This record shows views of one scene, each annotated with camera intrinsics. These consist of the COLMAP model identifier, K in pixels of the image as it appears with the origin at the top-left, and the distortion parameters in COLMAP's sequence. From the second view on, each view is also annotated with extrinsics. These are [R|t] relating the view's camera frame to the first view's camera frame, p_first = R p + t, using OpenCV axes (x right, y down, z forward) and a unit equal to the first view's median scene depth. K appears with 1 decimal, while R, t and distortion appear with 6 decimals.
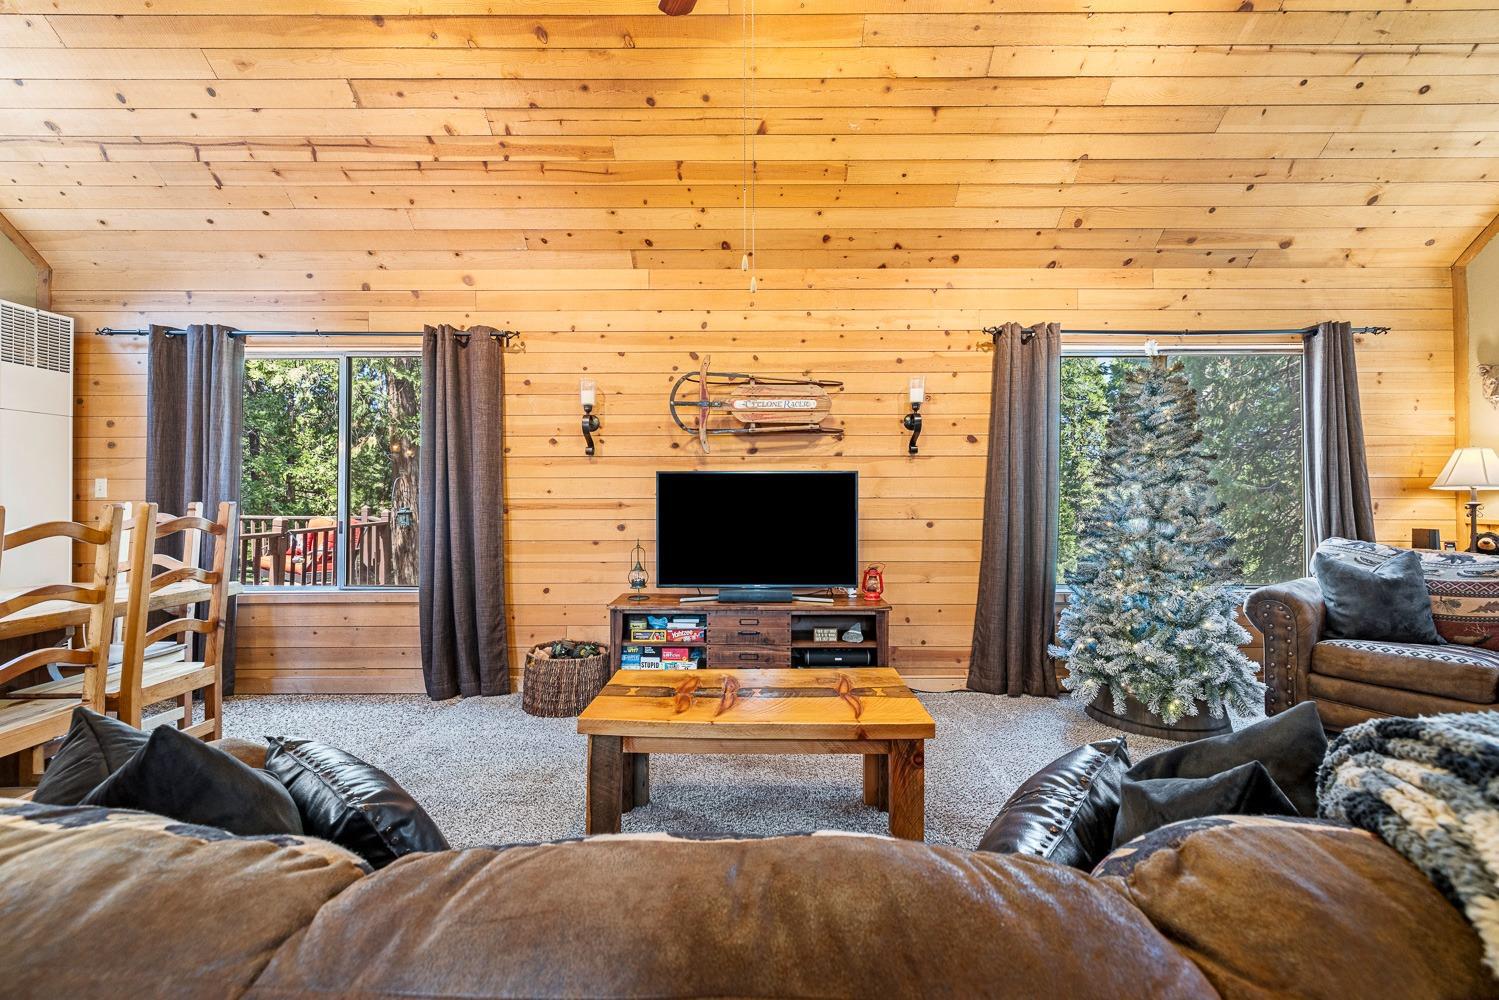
lens RADIAL K [[629.9, 0, 750.0], [0, 629.9, 493.9], [0, 0, 1]] dist [0.000184, 0.000185]
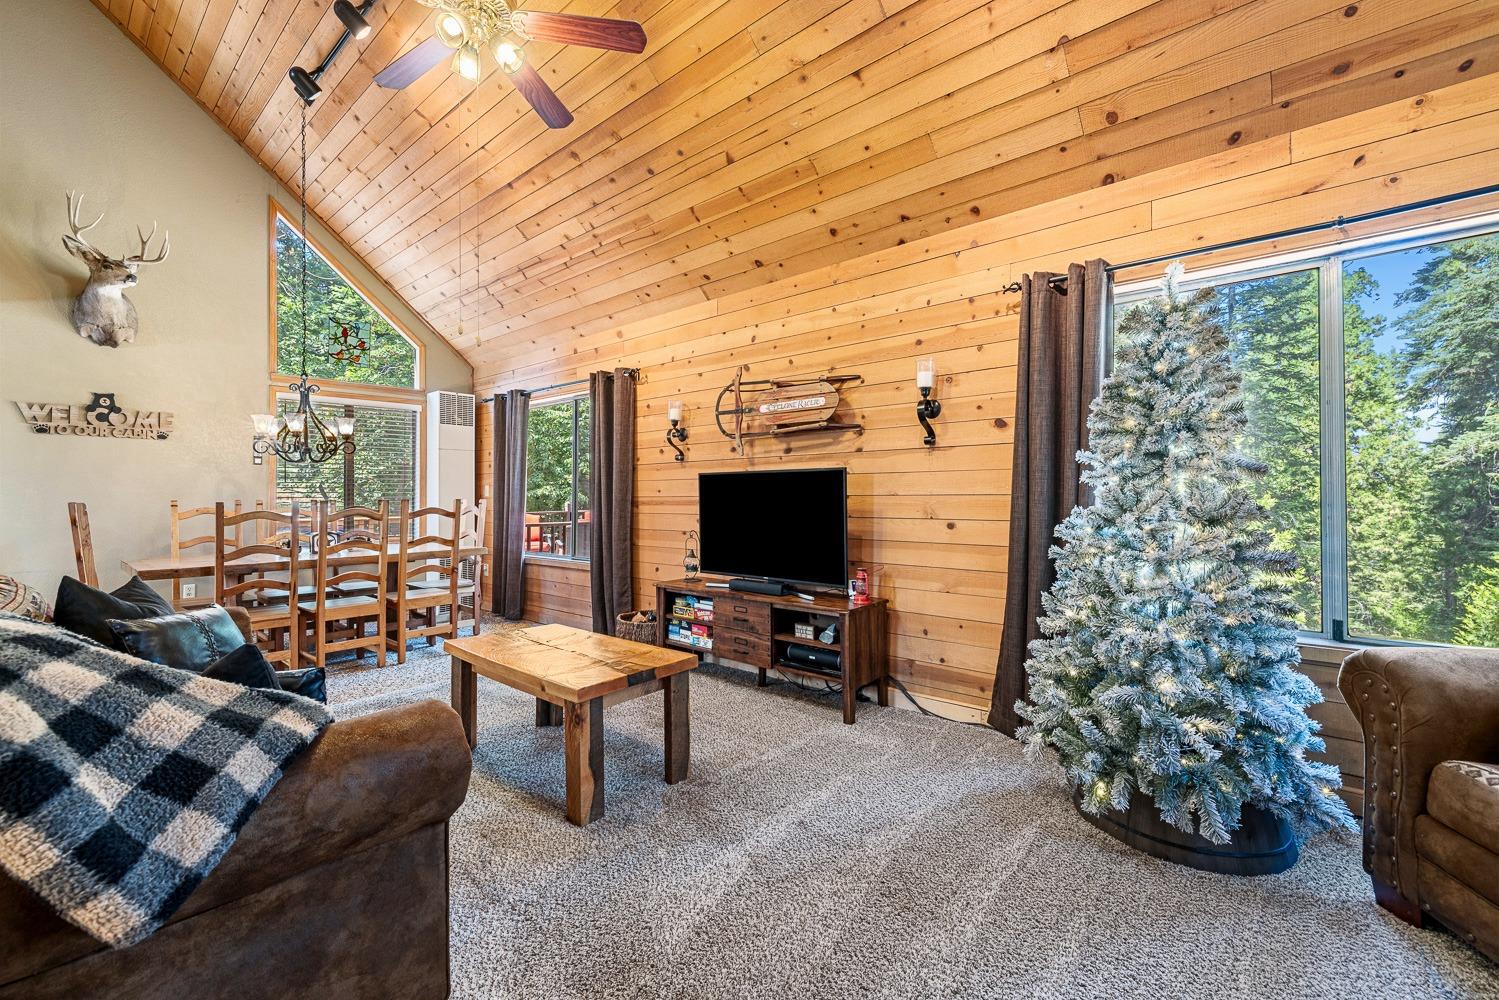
lens RADIAL K [[627.5, 0, 750.2], [0, 627.5, 490.4], [0, 0, 1]] dist [-0.000063, -0.000427]
pose [[0.758106, -0.008238, -0.652080, 0.656943], [0.007304, 0.999965, -0.004141, 0.001628], [0.652091, -0.001623, 0.758139, 0.170538]]
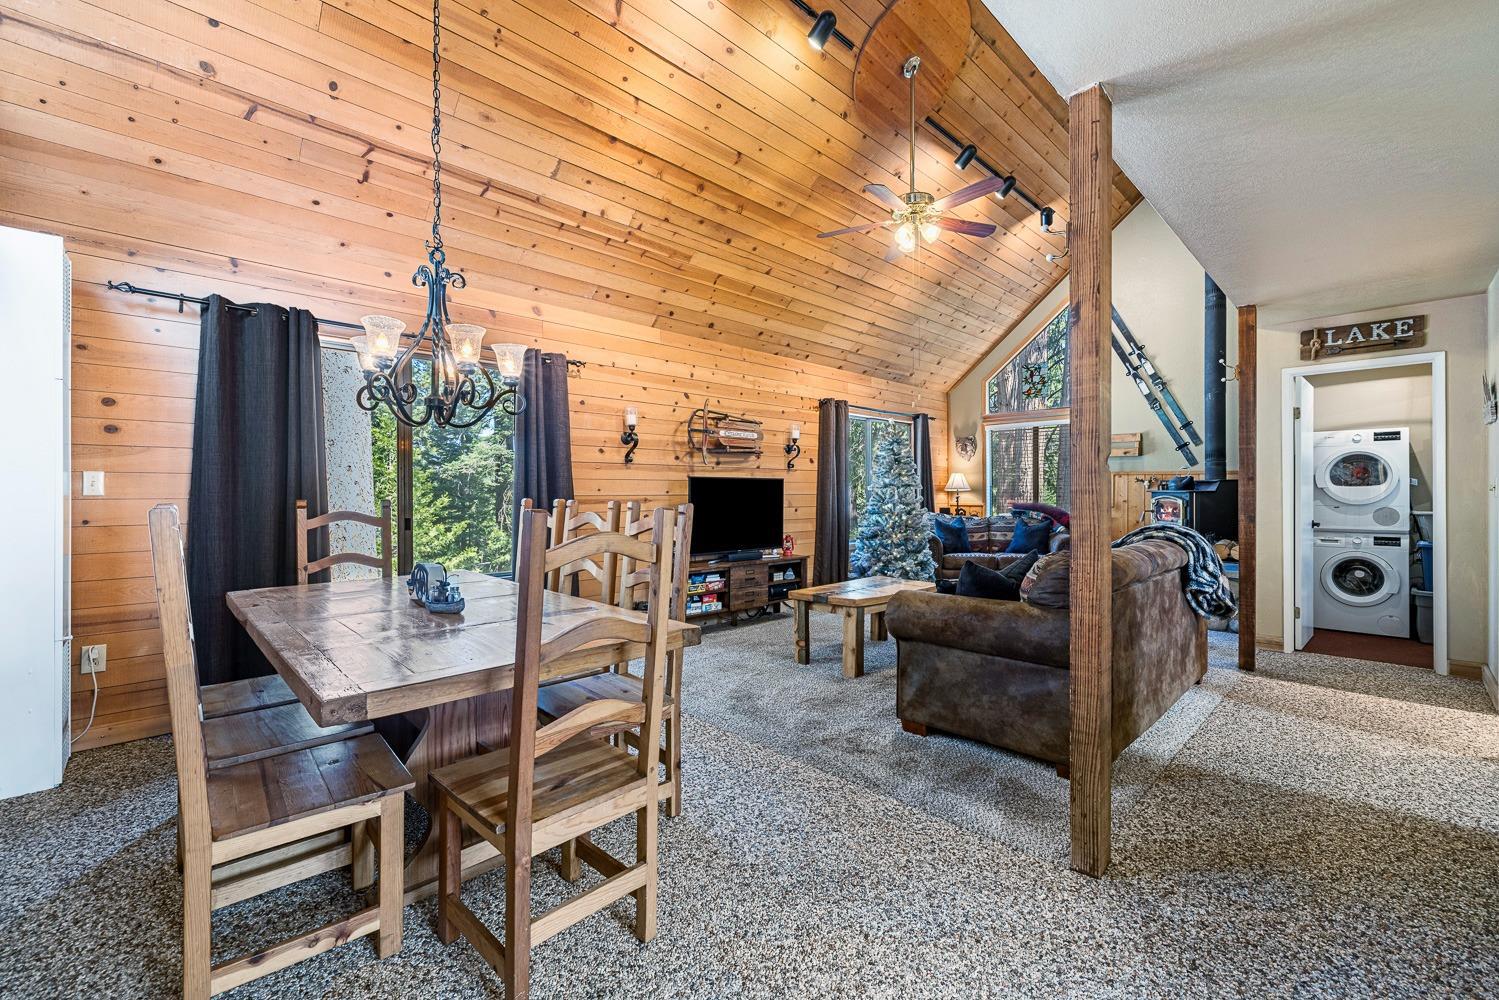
lens RADIAL K [[627.5, 0, 750.2], [0, 627.5, 490.4], [0, 0, 1]] dist [-0.000063, -0.000427]
pose [[0.710841, 0.002792, 0.703347, -1.023992], [-0.003473, 0.999994, -0.000460, -0.003368], [-0.703344, -0.002116, 0.710847, -0.122401]]
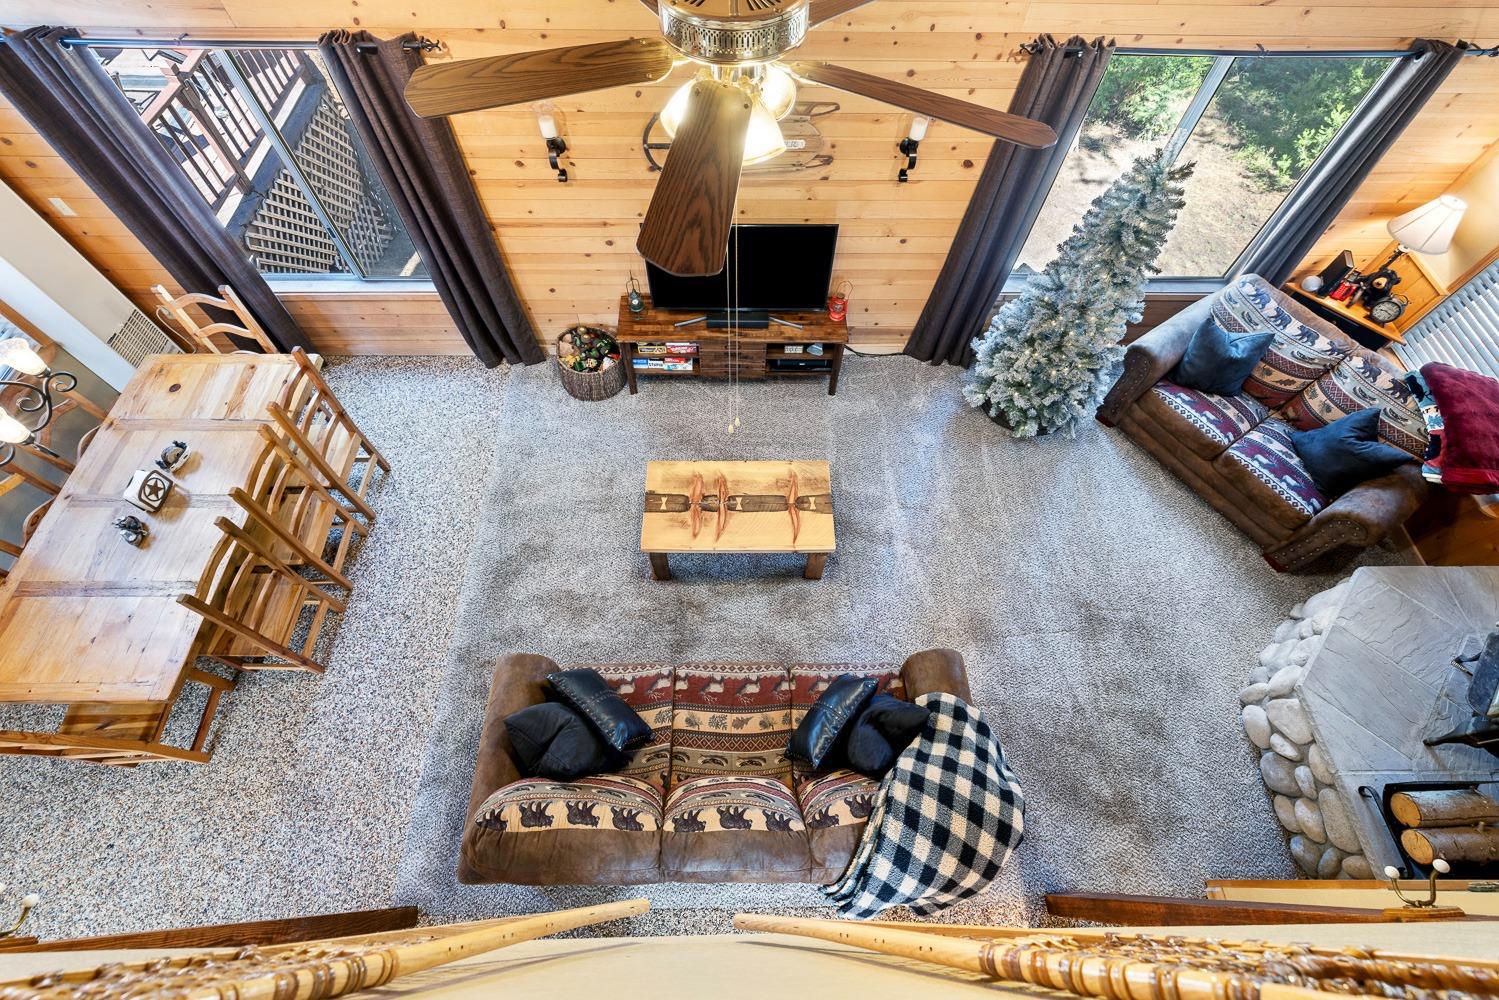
lens RADIAL K [[651.2, 0, 751.1], [0, 651.2, 493.3], [0, 0, 1]] dist [0.000419, 0.004134]
pose [[0.999632, -0.008269, 0.025853, -0.000754], [-0.018175, 0.503519, 0.863793, -0.694030], [-0.020160, -0.863944, 0.503183, 0.094656]]
